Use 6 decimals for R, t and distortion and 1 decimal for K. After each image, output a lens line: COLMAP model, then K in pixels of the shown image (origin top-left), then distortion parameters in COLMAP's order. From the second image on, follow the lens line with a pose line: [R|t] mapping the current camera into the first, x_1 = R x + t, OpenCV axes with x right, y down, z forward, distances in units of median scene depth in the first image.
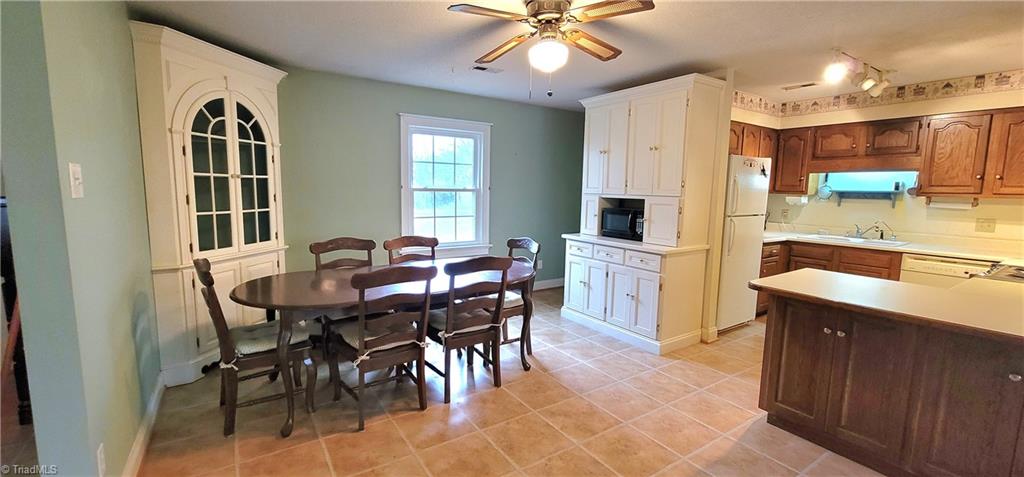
lens RADIAL K [[417.5, 0, 508.0], [0, 417.5, 238.0], [0, 0, 1]] dist [-0.005969, 0.001104]
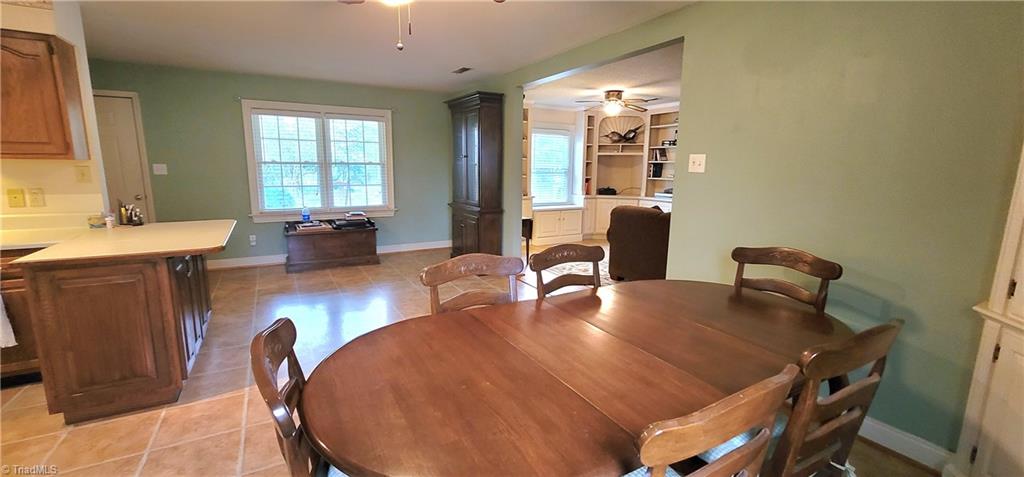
lens RADIAL K [[417.5, 0, 507.8], [0, 417.5, 238.0], [0, 0, 1]] dist [-0.005969, 0.001104]
pose [[-0.997021, -0.040635, 0.065564, -0.125308], [-0.019909, 0.956753, 0.290219, -0.144827], [-0.074522, 0.288049, -0.954712, 1.246690]]
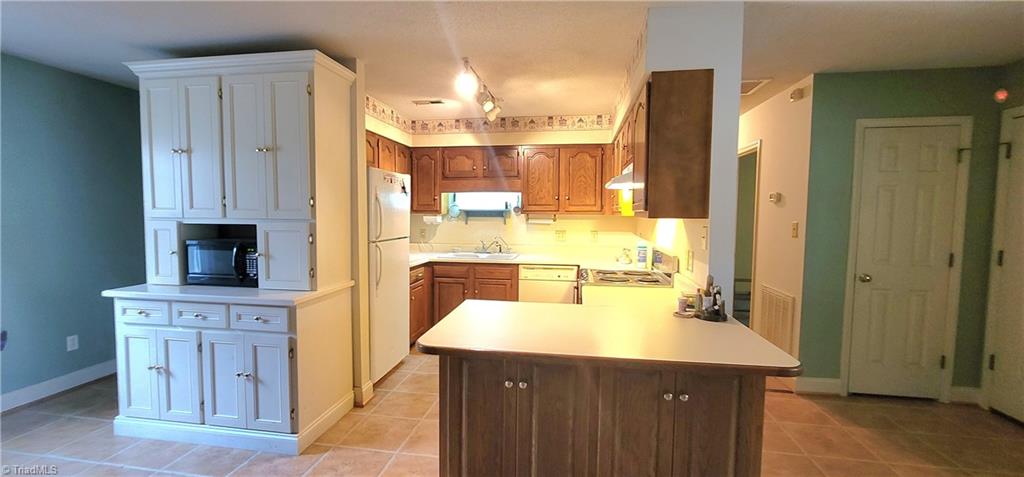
lens RADIAL K [[417.5, 0, 508.0], [0, 417.5, 237.9], [0, 0, 1]] dist [-0.005969, 0.001104]
pose [[0.682638, -0.056856, 0.728541, 0.123239], [0.092395, 0.995683, -0.008870, -0.030700], [-0.724892, 0.073369, 0.684944, 0.267075]]
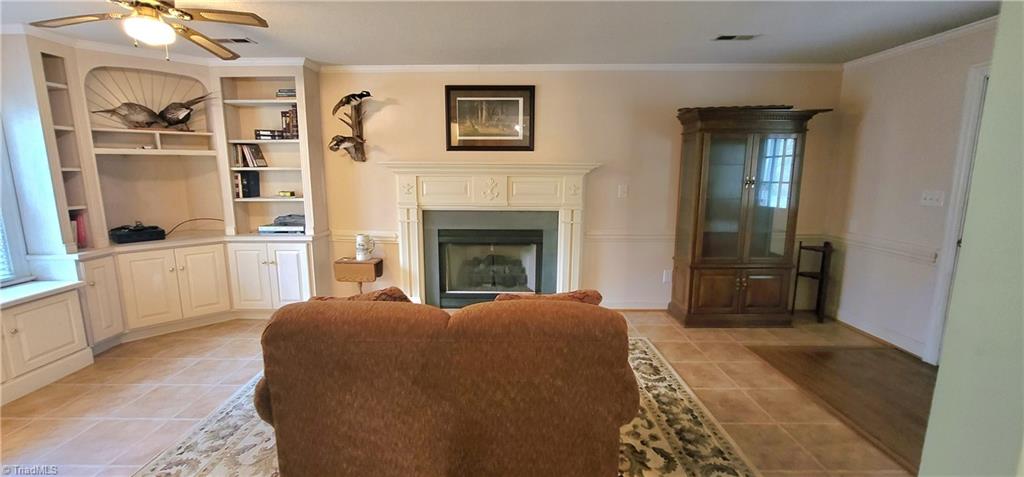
lens RADIAL K [[417.5, 0, 508.0], [0, 417.5, 237.8], [0, 0, 1]] dist [-0.005969, 0.001104]
pose [[-0.561037, 0.118735, -0.819231, -0.169956], [-0.108967, 0.970454, 0.215277, -0.054300], [0.820587, 0.210048, -0.531523, 0.288626]]
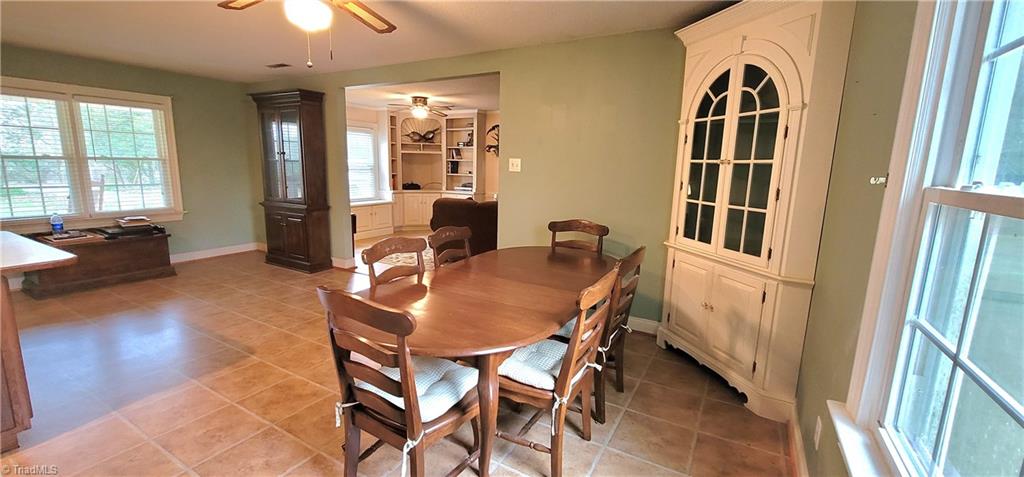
lens RADIAL K [[417.5, 0, 508.1], [0, 417.5, 238.0], [0, 0, 1]] dist [-0.005969, 0.001104]
pose [[-0.895974, 0.040173, -0.442286, 0.087016], [-0.091462, 0.957860, 0.272283, -0.171654], [0.434587, 0.284411, -0.854544, 1.412057]]
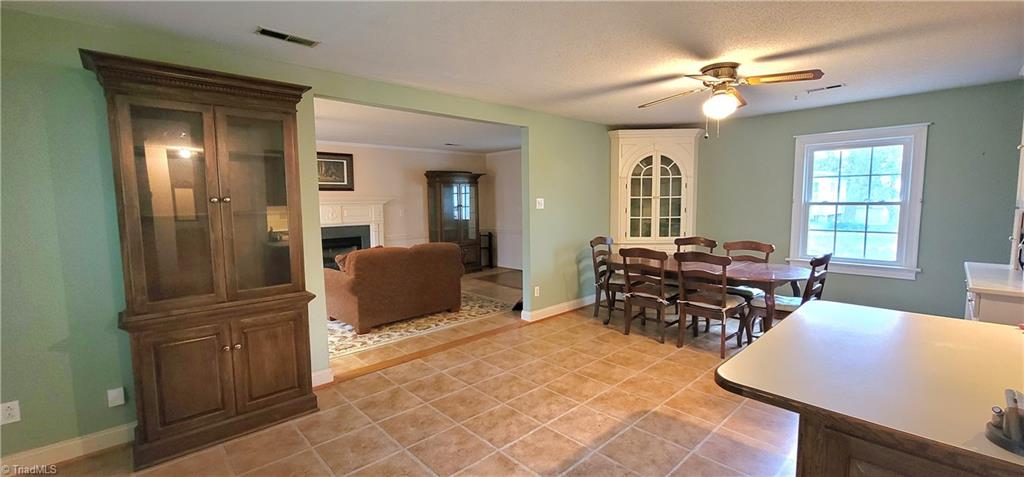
lens RADIAL K [[417.5, 0, 507.0], [0, 417.5, 238.5], [0, 0, 1]] dist [-0.005969, 0.001104]
pose [[0.160067, 0.073476, -0.984368, 0.911359], [-0.102826, 0.993042, 0.057403, -0.010824], [0.981736, 0.092030, 0.166508, 0.088877]]
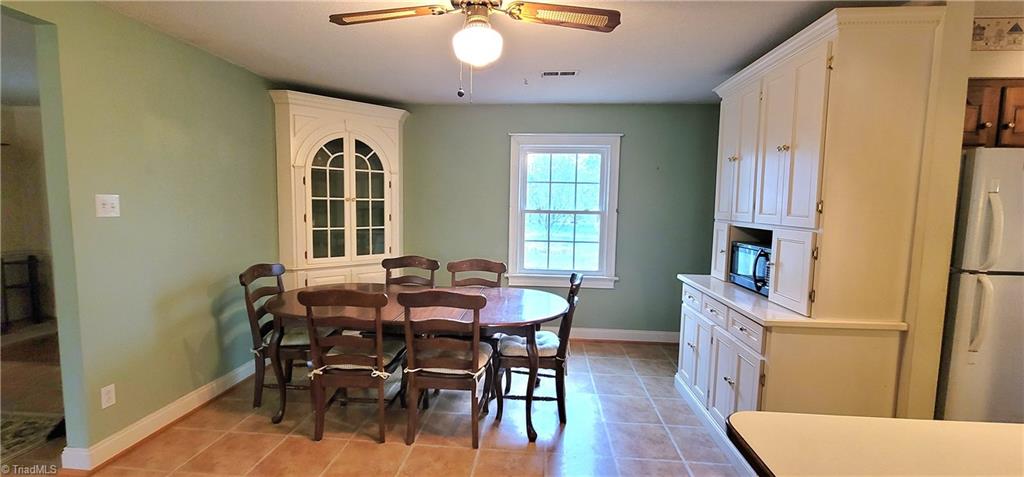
lens RADIAL K [[417.5, 0, 508.0], [0, 417.5, 237.9], [0, 0, 1]] dist [-0.005969, 0.001104]
pose [[0.784228, 0.049619, -0.618486, 0.435143], [-0.078442, 0.996728, -0.019498, -0.043250], [0.615495, 0.063806, 0.785554, 0.295370]]
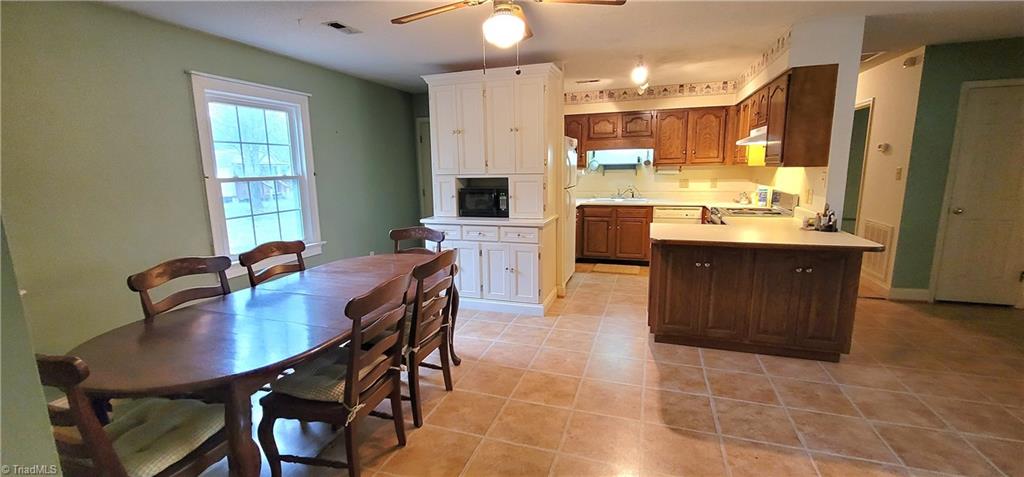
lens RADIAL K [[417.5, 0, 507.5], [0, 417.5, 237.9], [0, 0, 1]] dist [-0.005969, 0.001104]
pose [[0.795034, -0.134745, 0.591410, -0.350083], [0.105487, 0.990871, 0.083950, -0.032561], [-0.597322, -0.004357, 0.801989, 0.157184]]
